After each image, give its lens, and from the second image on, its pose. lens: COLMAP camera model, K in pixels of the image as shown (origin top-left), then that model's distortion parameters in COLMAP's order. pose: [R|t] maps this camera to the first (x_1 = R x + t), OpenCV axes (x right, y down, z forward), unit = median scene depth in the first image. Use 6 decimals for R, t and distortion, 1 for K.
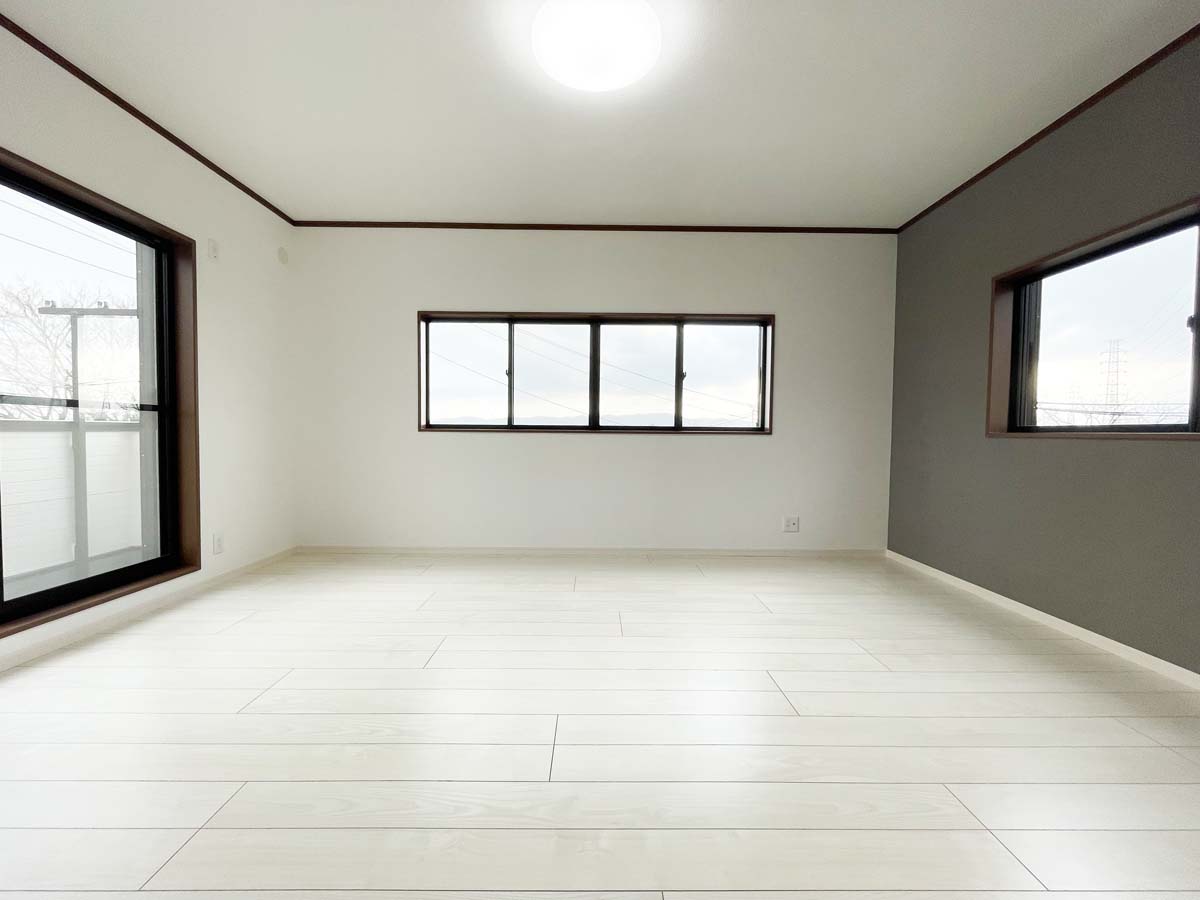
lens RADIAL K [[487.6, 0, 597.7], [0, 487.6, 450.7], [0, 0, 1]] dist [-0.001510, 0.000119]
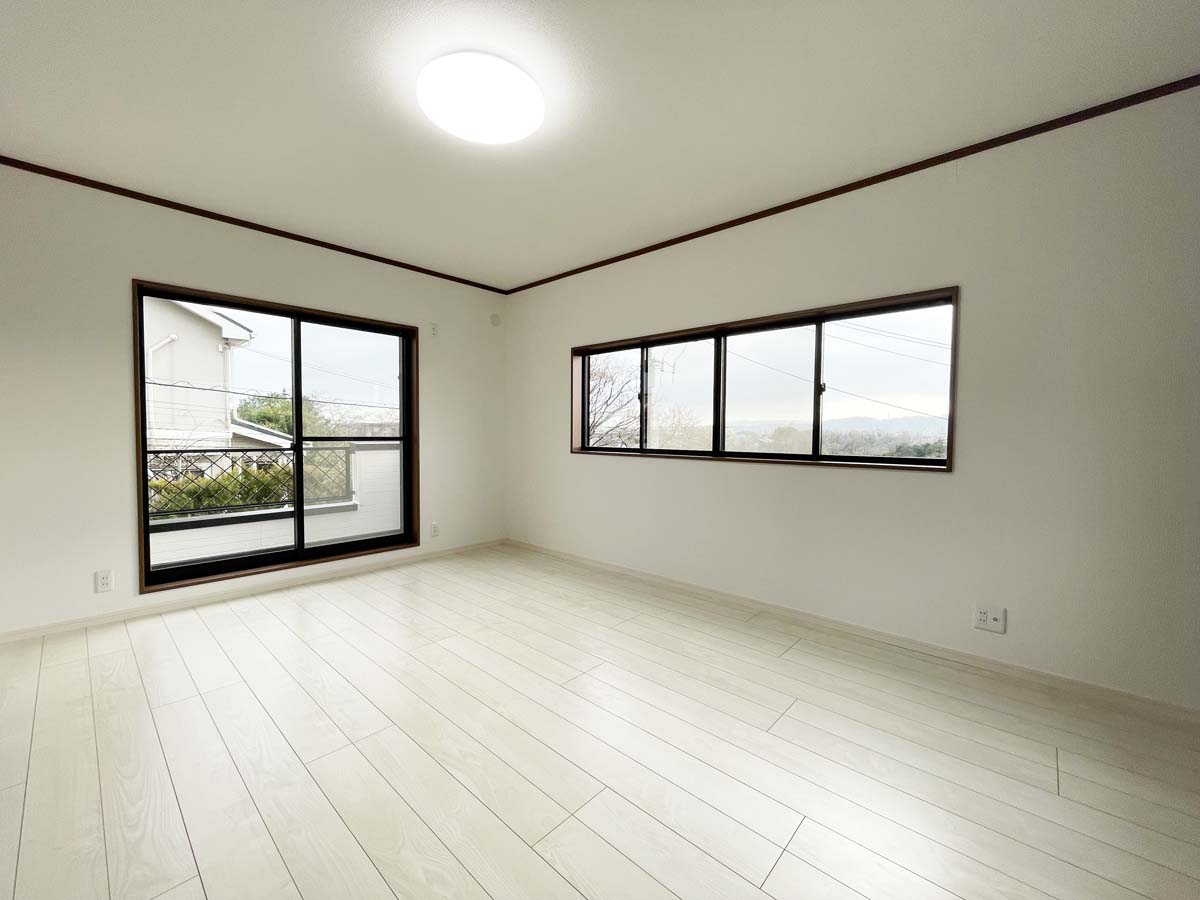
lens RADIAL K [[487.6, 0, 597.7], [0, 487.6, 450.7], [0, 0, 1]] dist [-0.001510, 0.000119]
pose [[0.730906, 0.022038, -0.682122, 0.454929], [-0.026103, 0.999650, 0.004327, -0.052099], [0.681979, 0.014642, 0.731225, 0.208476]]
